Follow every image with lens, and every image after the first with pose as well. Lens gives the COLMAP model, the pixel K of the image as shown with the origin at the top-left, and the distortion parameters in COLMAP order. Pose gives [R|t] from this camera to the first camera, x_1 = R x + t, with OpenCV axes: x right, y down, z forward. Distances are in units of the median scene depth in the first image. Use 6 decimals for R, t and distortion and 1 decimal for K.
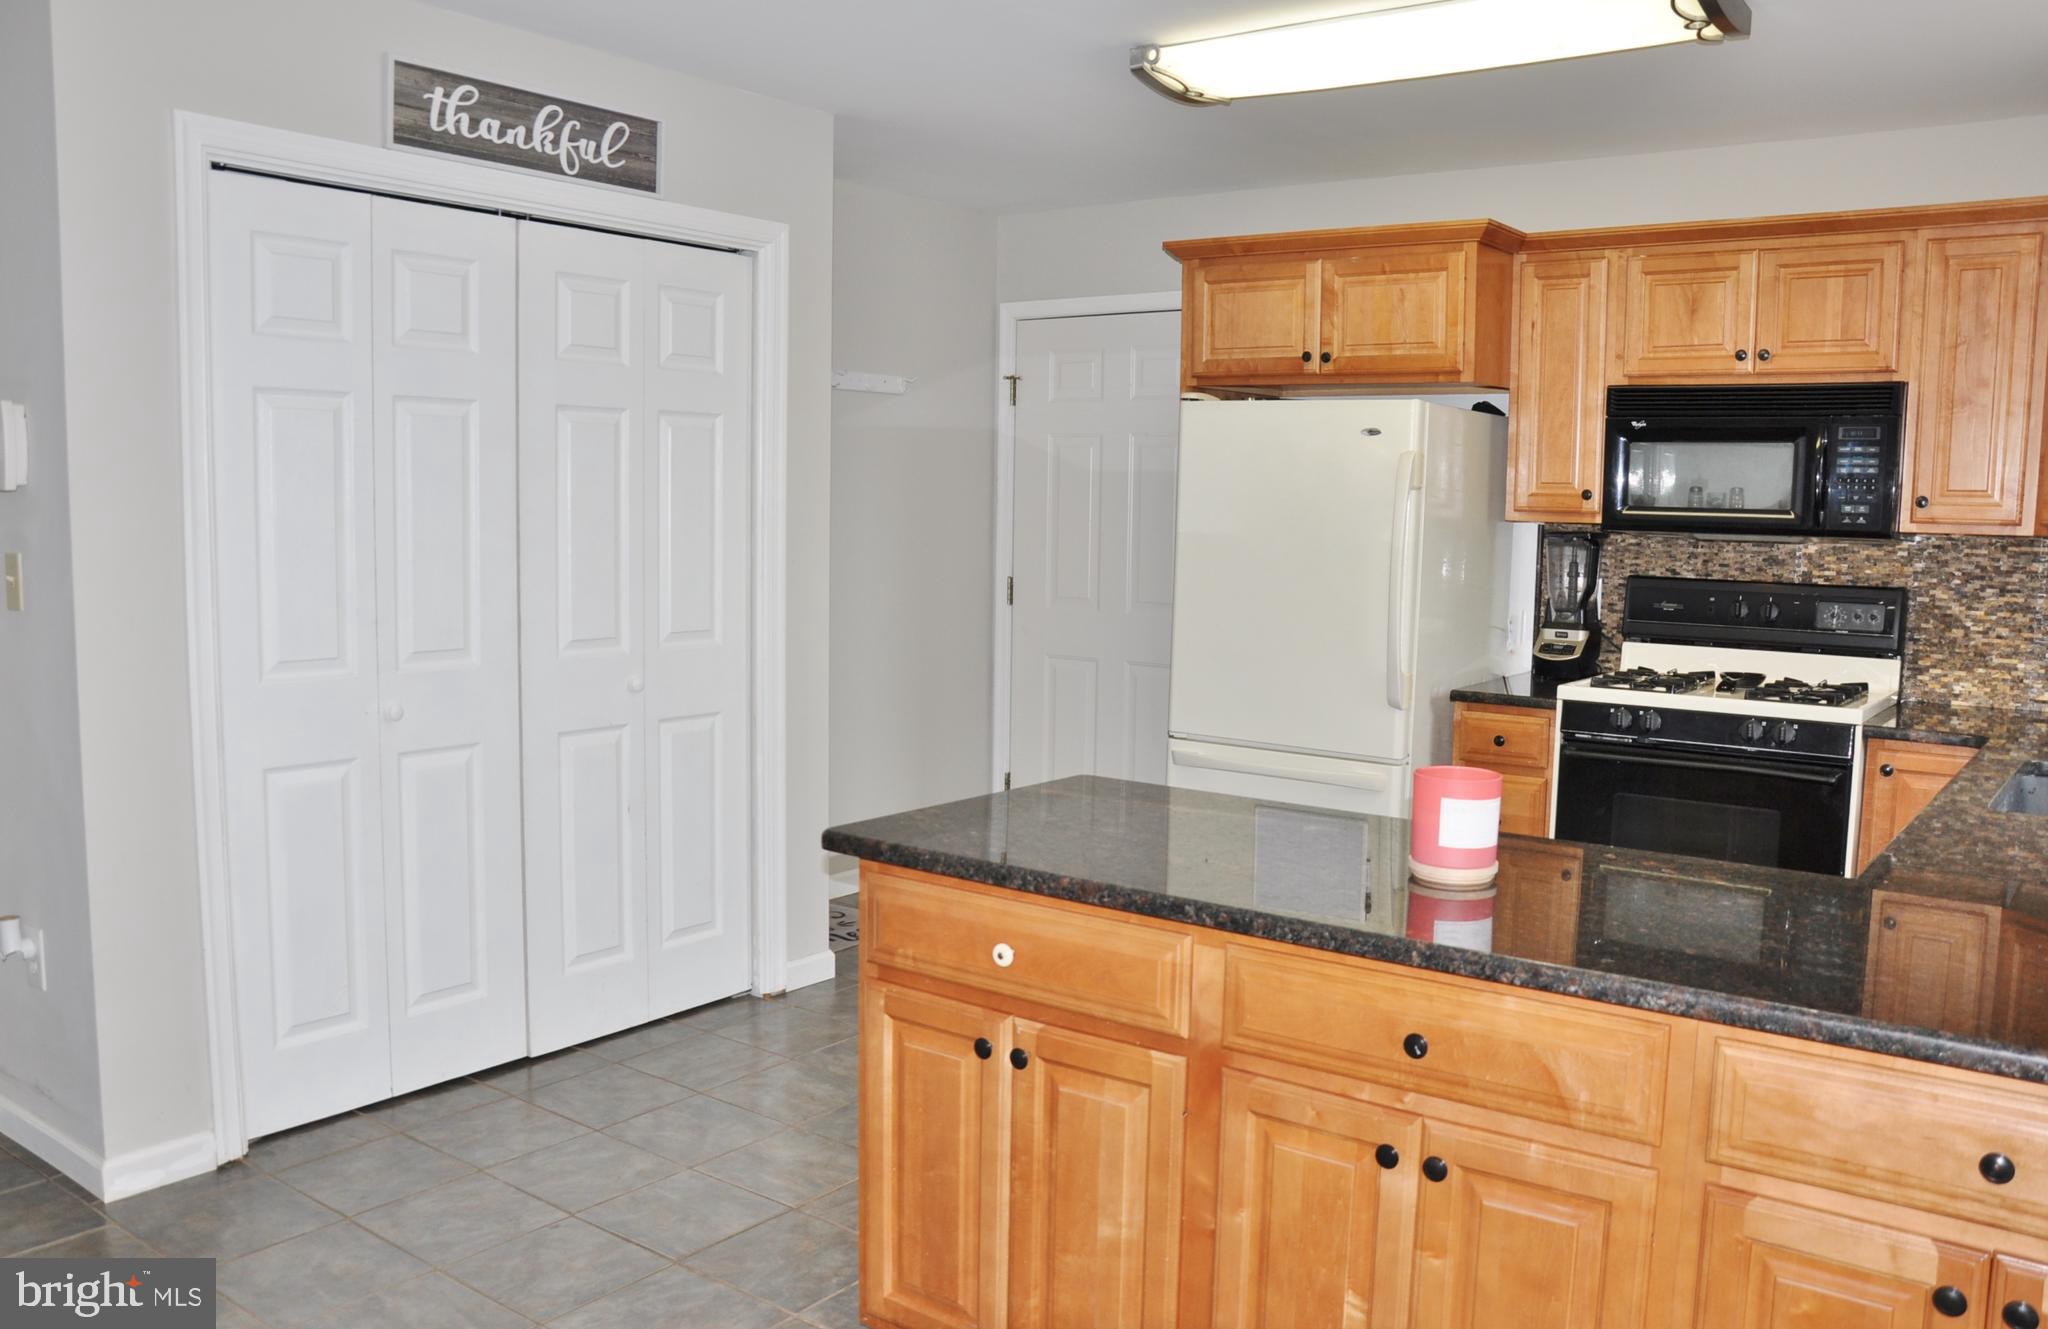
lens RADIAL K [[1649.4, 0, 1040.7], [0, 1649.4, 671.5], [0, 0, 1]] dist [-0.117325, 0.065498]
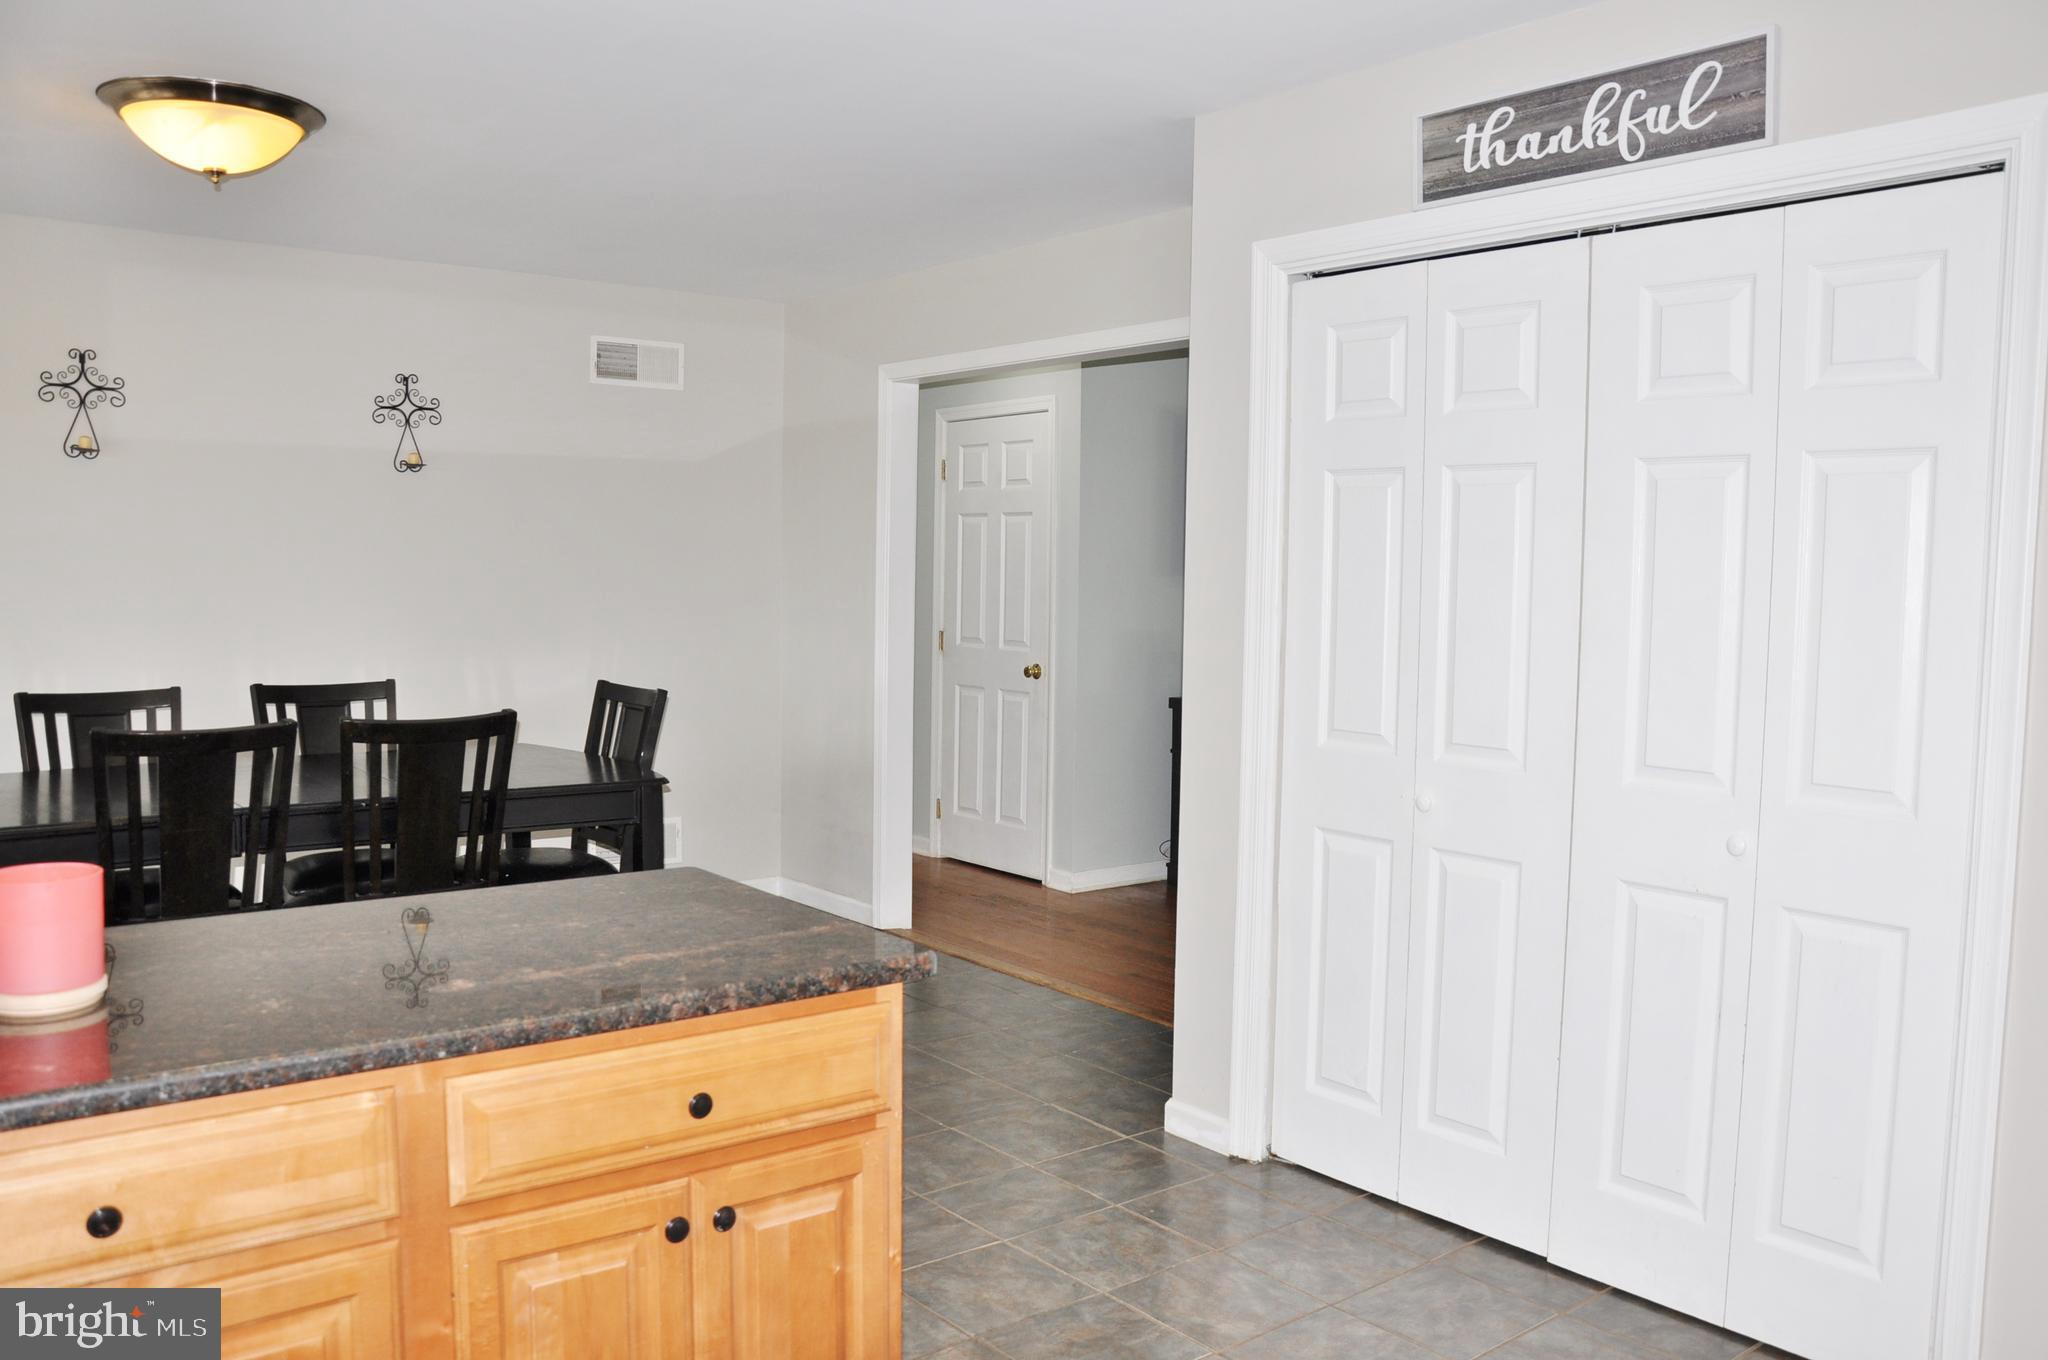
lens RADIAL K [[1620.0, 0, 1040.2], [0, 1620.0, 673.5], [0, 0, 1]] dist [-0.114571, 0.069791]
pose [[-0.252710, 0.041088, -0.966669, 0.546142], [-0.121807, 0.989798, 0.073914, -0.087922], [0.959844, 0.136426, -0.245127, 0.982660]]
